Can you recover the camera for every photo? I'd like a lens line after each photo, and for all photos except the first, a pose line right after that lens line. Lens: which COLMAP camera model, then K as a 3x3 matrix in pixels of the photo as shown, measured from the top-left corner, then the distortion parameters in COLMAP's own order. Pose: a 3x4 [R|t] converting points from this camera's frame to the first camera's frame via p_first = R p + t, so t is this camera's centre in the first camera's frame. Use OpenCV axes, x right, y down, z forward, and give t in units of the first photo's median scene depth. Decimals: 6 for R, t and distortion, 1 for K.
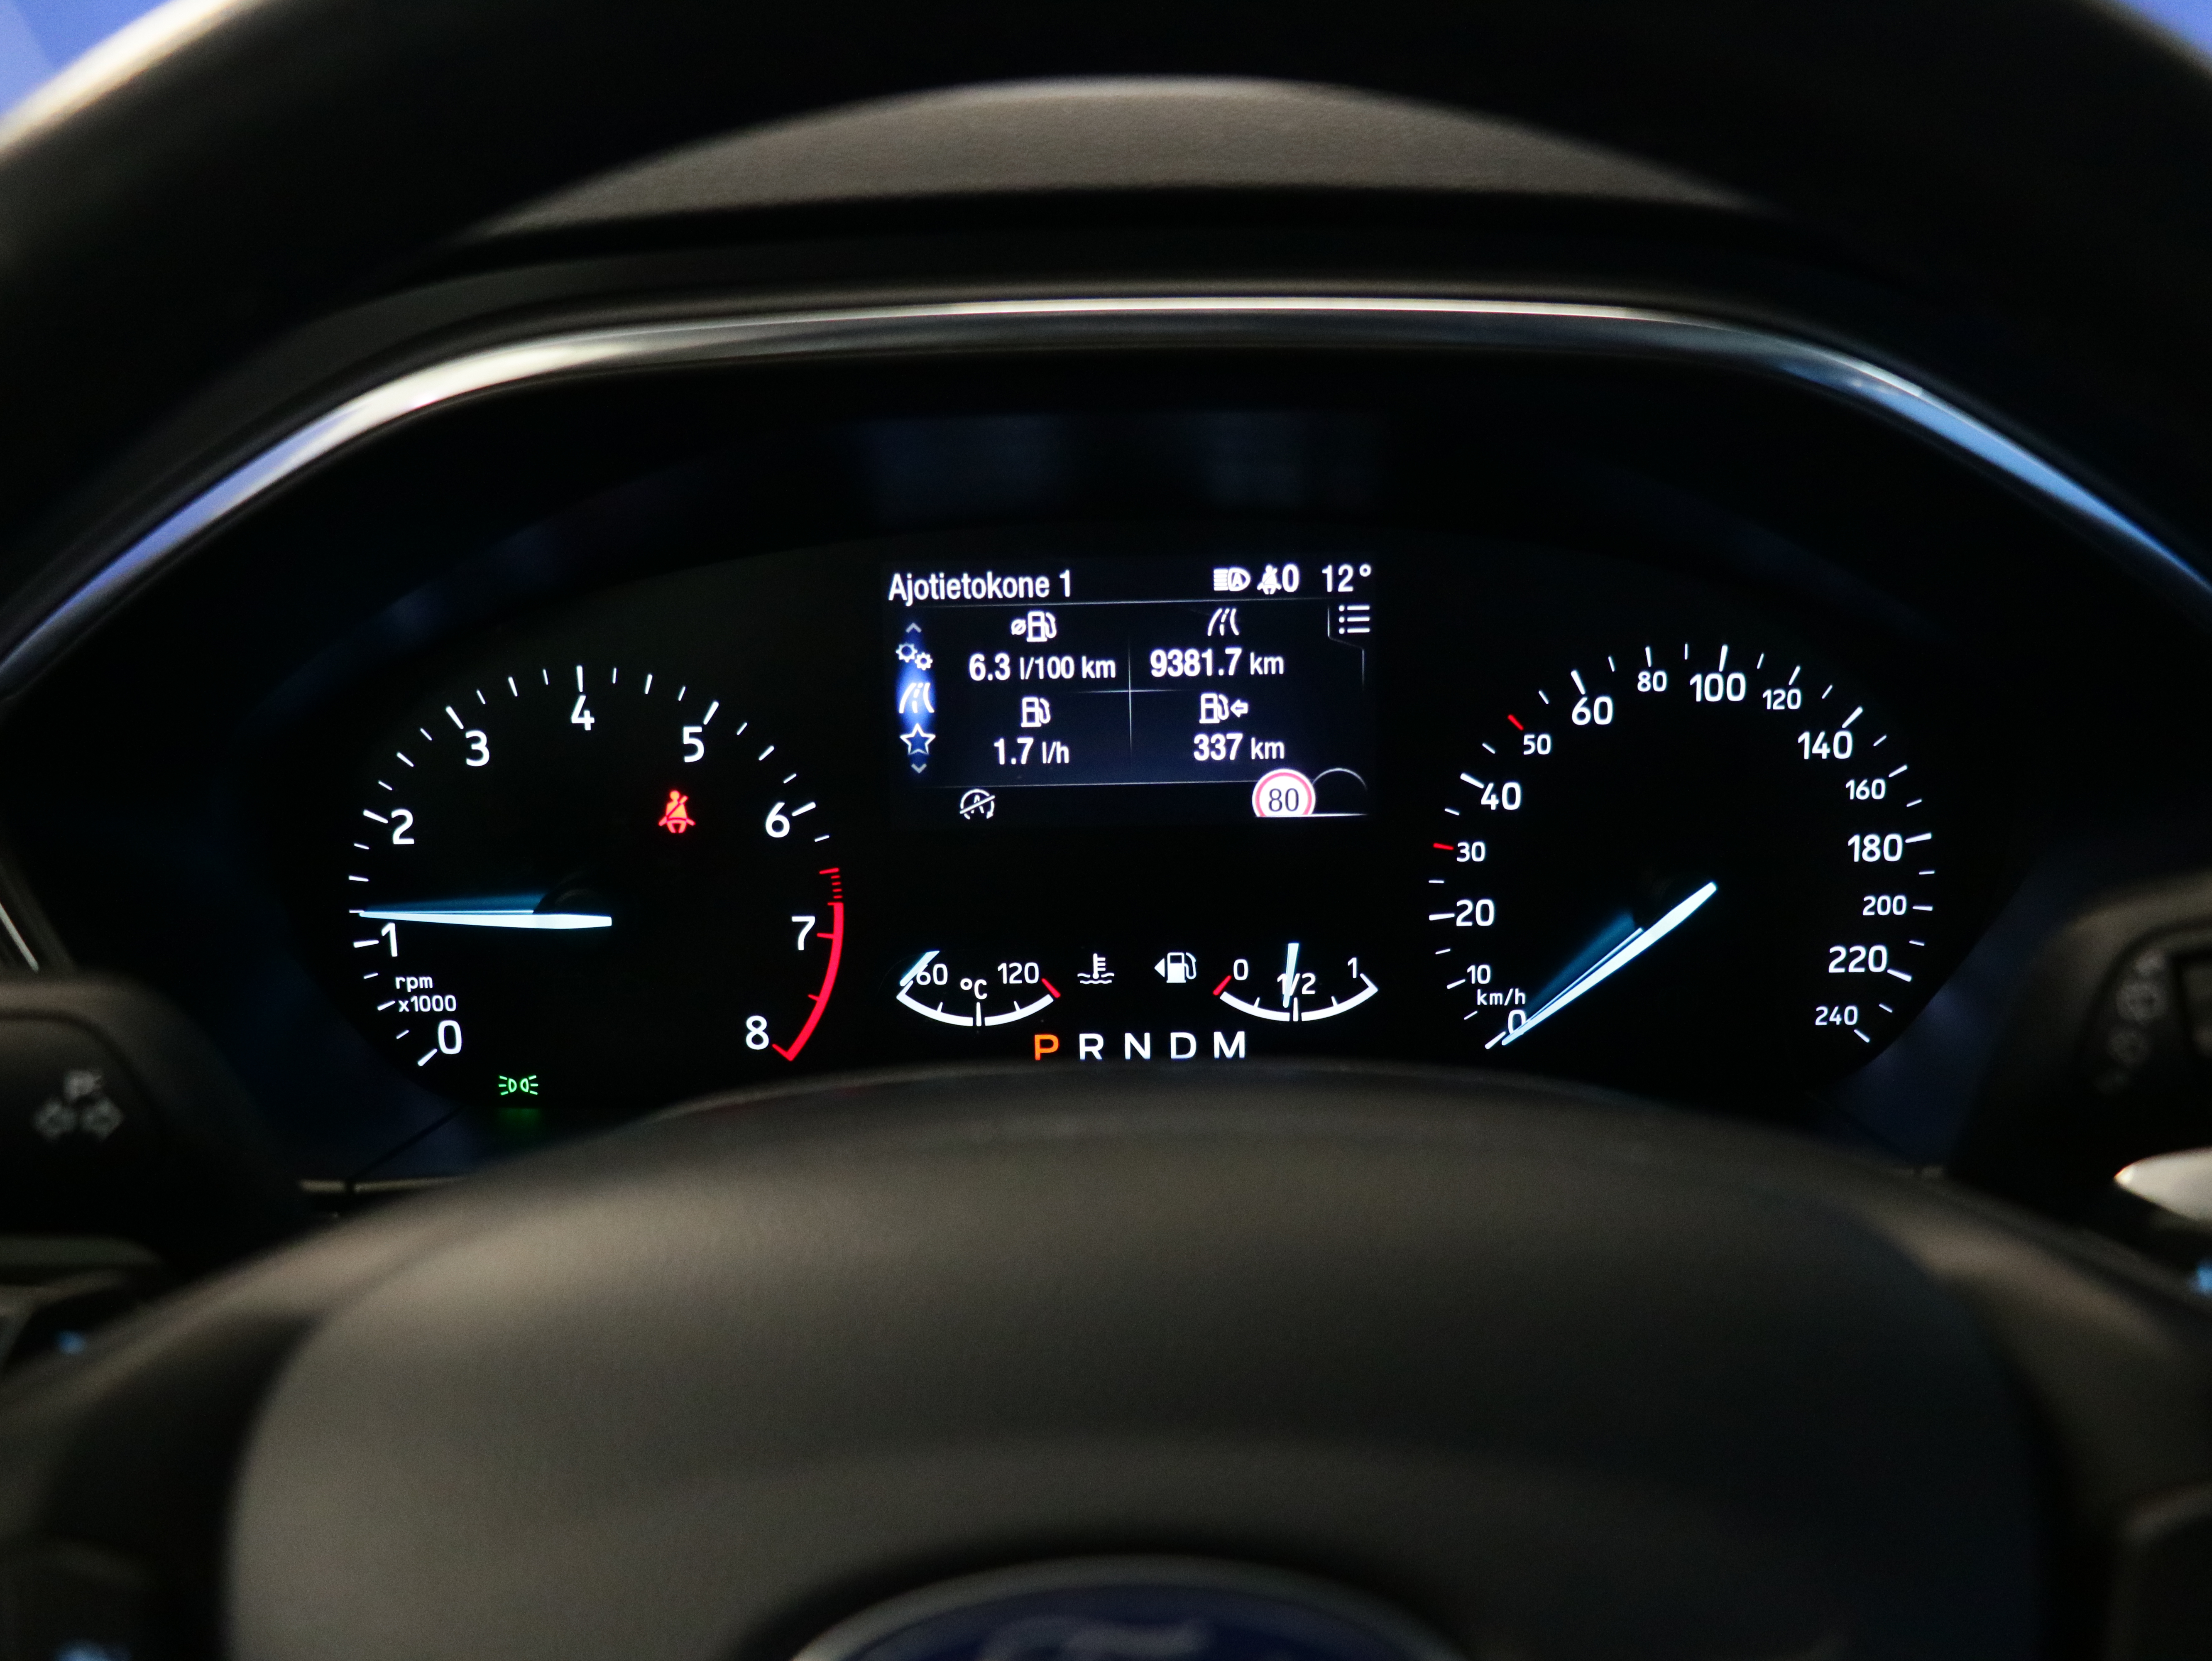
lens RADIAL K [[2561.3, 0, 1106.0], [0, 2561.3, 830.5], [0, 0, 1]] dist [-0.014912, -0.008036]
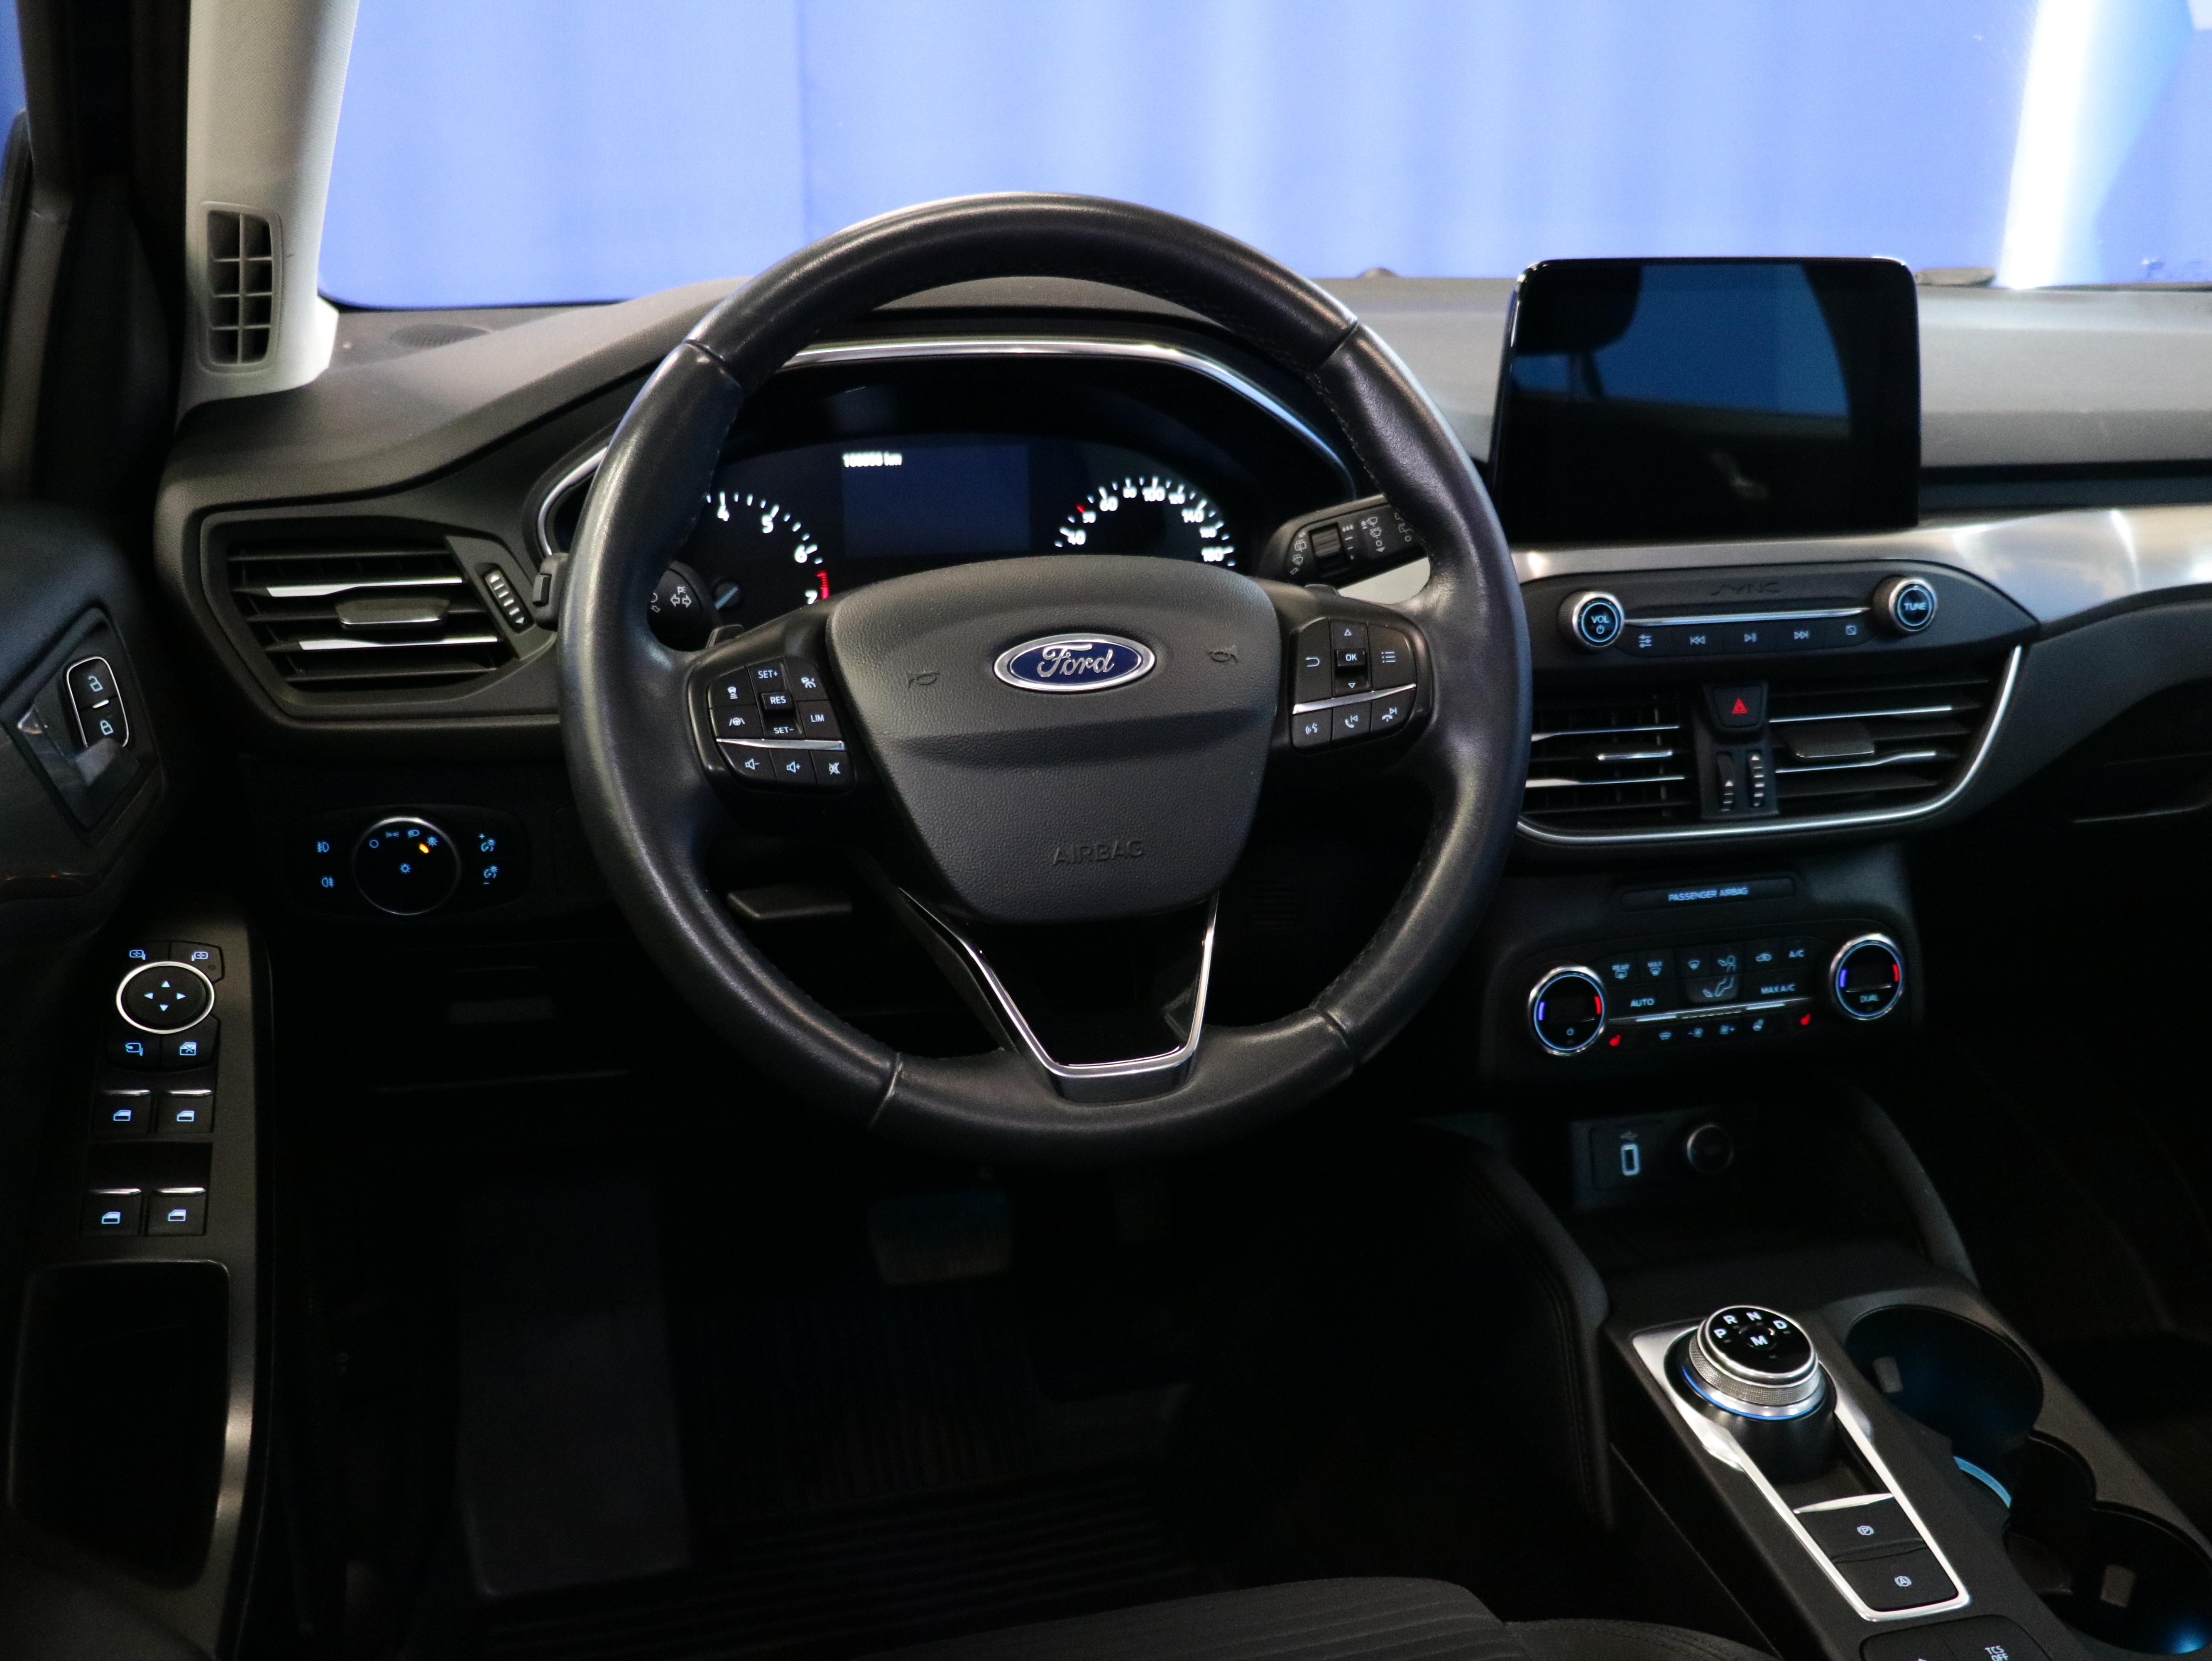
lens RADIAL K [[2165.3, 0, 1106.0], [0, 2165.3, 830.5], [0, 0, 1]] dist [0.001086, -0.016639]
pose [[0.961707, -0.057354, 0.268011, -0.433102], [0.060897, 0.998132, -0.004916, 0.301627], [-0.267228, 0.021049, 0.963403, -1.153418]]
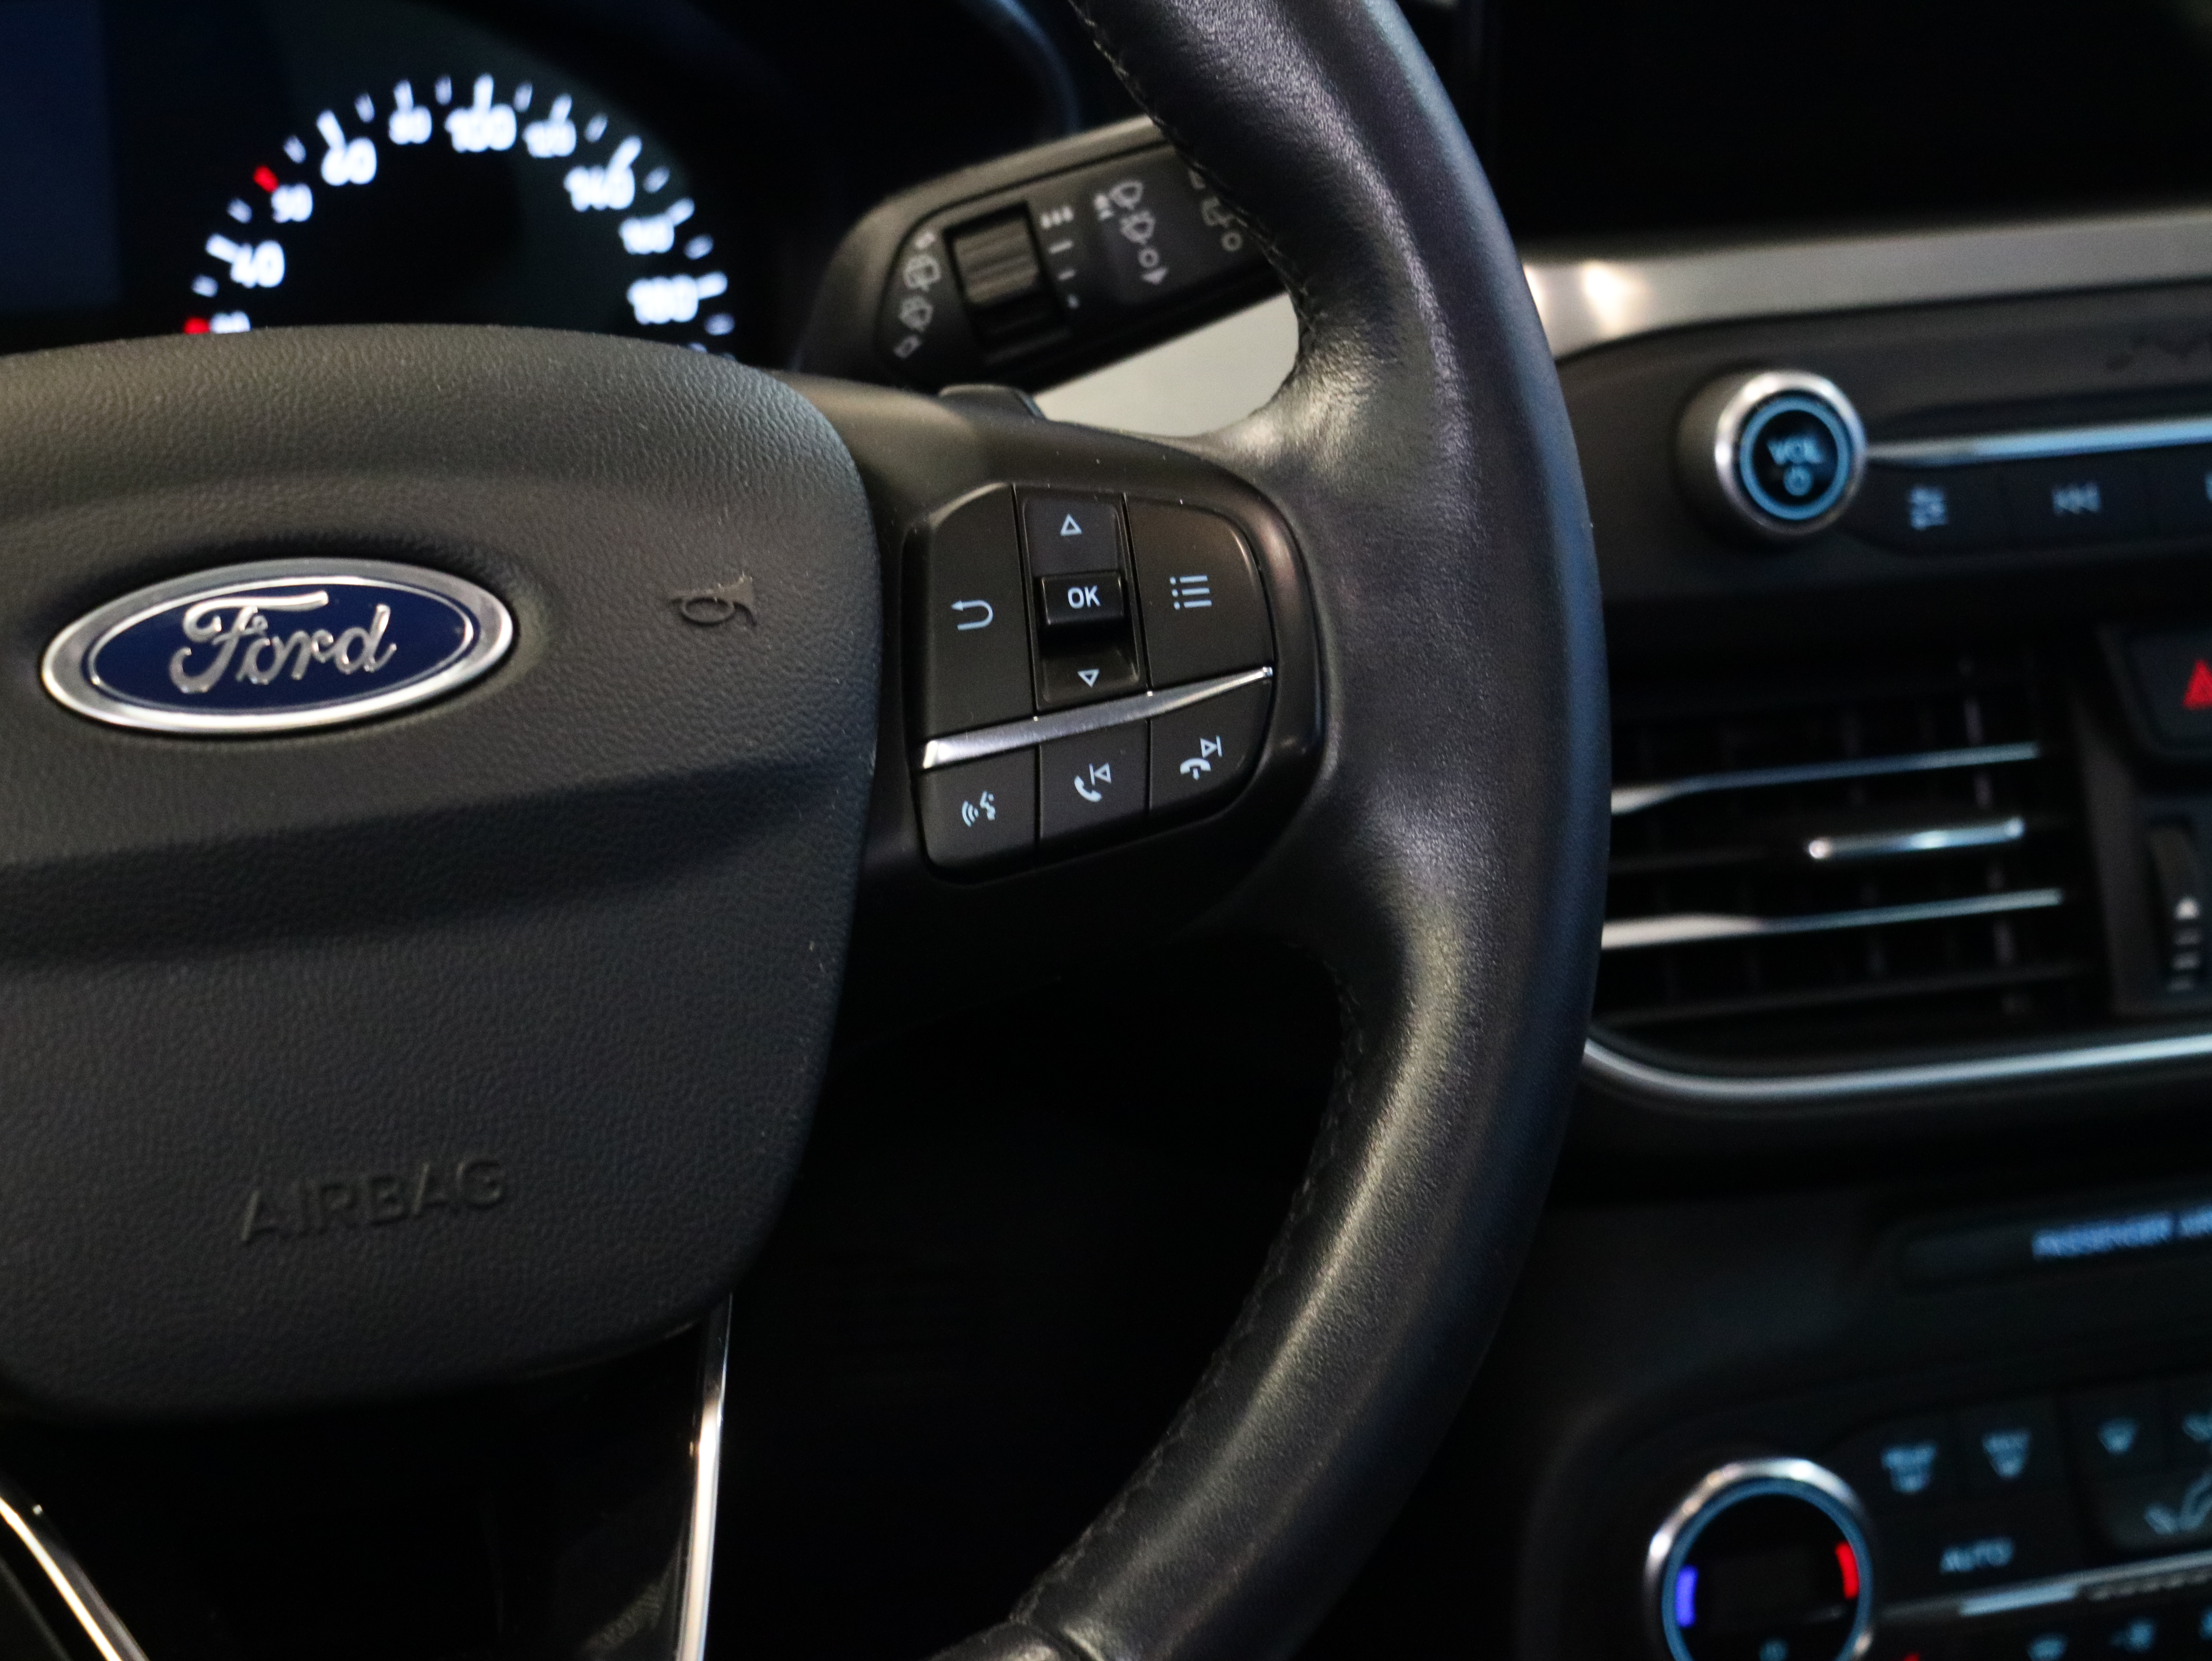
lens RADIAL K [[6766.3, 0, 1106.0], [0, 6766.3, 830.5], [0, 0, 1]] dist [-0.037359, 0.399948]
pose [[0.922379, -0.087587, 0.376225, -0.474619], [0.108998, 0.993391, -0.035960, 0.298574], [-0.370589, 0.074177, 0.925830, -1.266369]]
